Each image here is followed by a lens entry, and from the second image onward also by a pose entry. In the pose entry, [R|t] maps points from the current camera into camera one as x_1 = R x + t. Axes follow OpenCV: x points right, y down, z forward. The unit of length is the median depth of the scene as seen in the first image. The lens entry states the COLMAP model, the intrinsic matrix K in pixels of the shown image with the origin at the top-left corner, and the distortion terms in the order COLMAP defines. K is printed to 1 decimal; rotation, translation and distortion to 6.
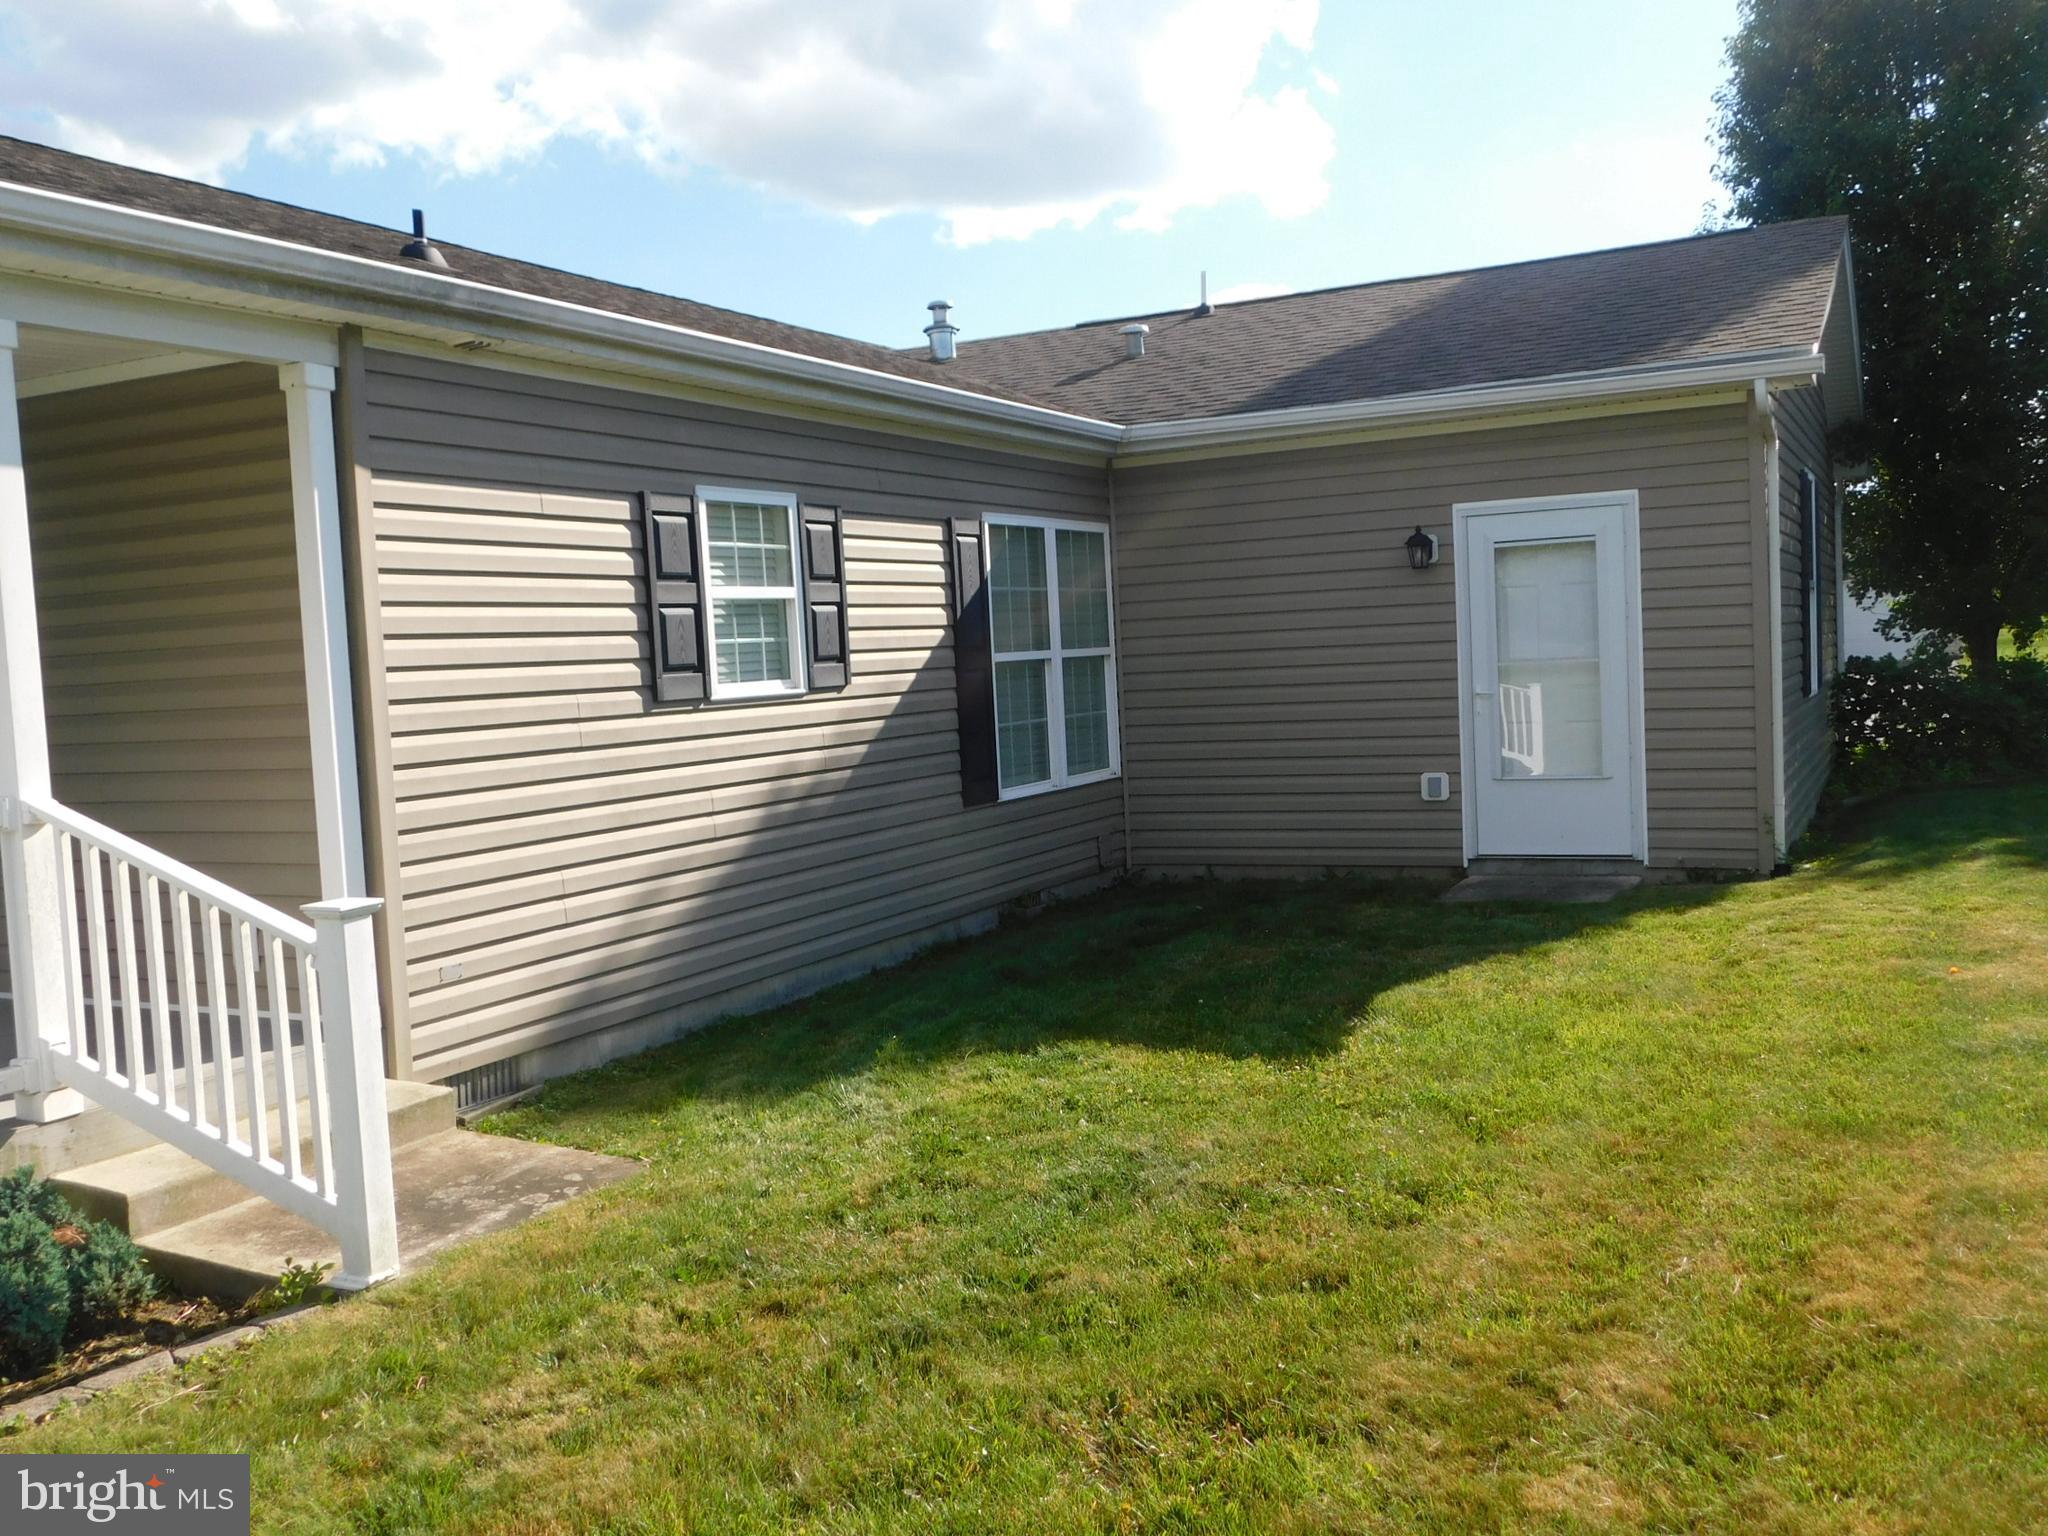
lens RADIAL K [[1820.0, 0, 1017.1], [0, 1820.0, 766.5], [0, 0, 1]] dist [-0.012289, -0.004789]
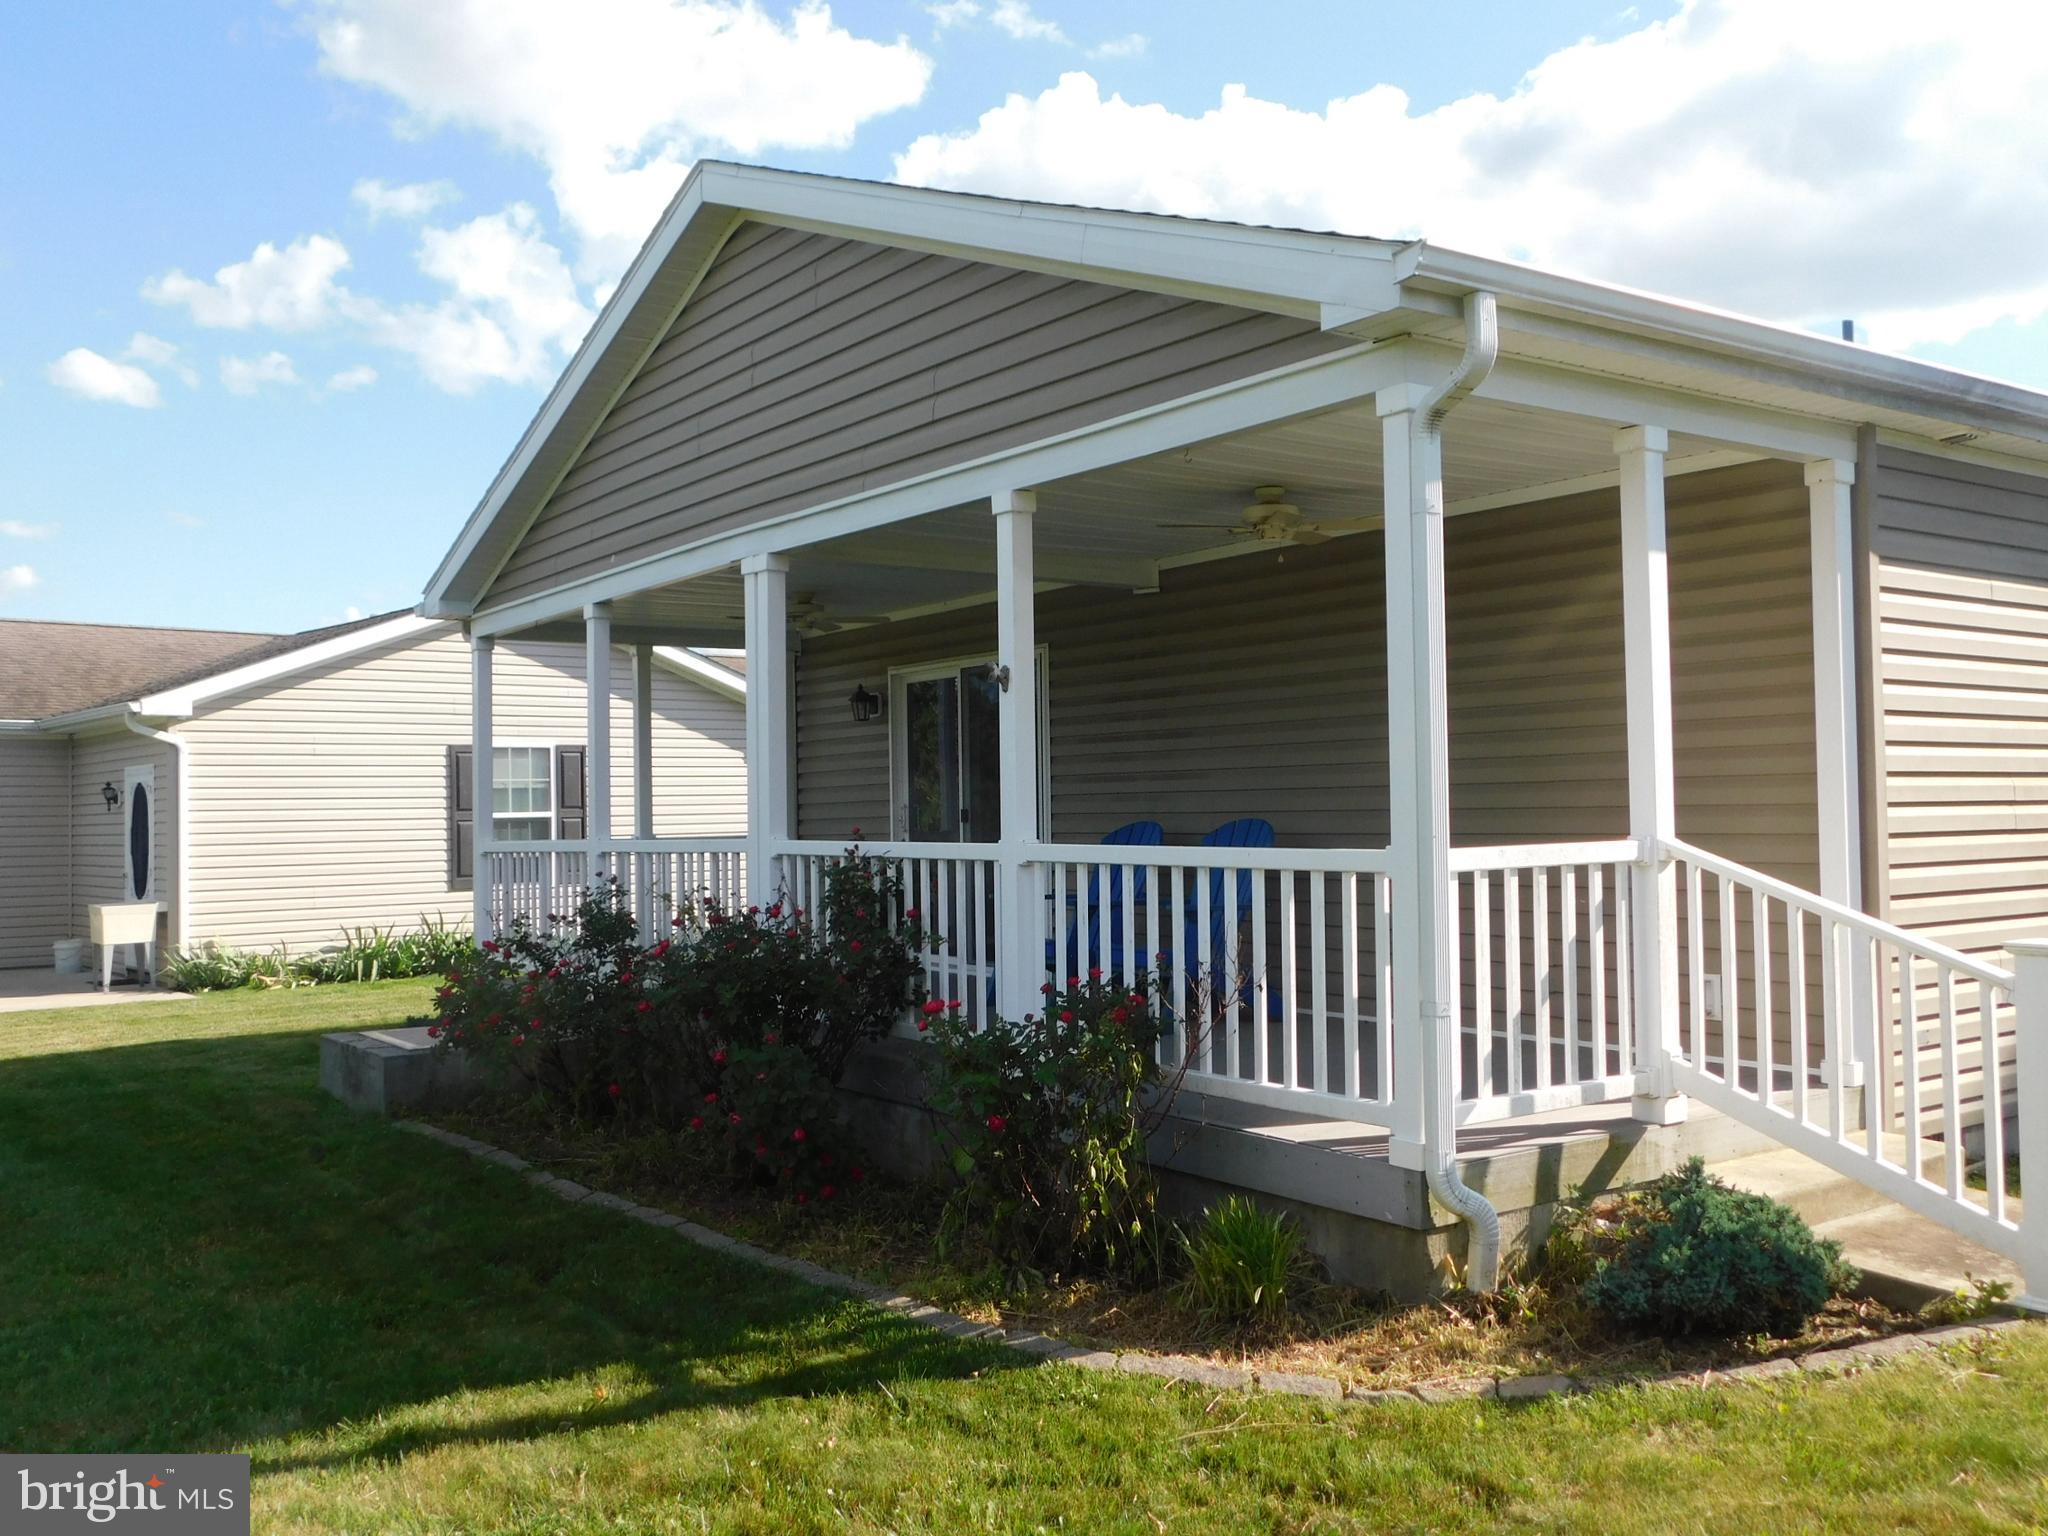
lens RADIAL K [[1820.0, 0, 1021.0], [0, 1820.0, 772.7], [0, 0, 1]] dist [-0.012289, -0.004789]
pose [[0.881568, 0.031644, -0.470994, -0.301369], [-0.061118, 0.997004, -0.047412, 0.045917], [0.468083, 0.070583, 0.880861, -0.171347]]
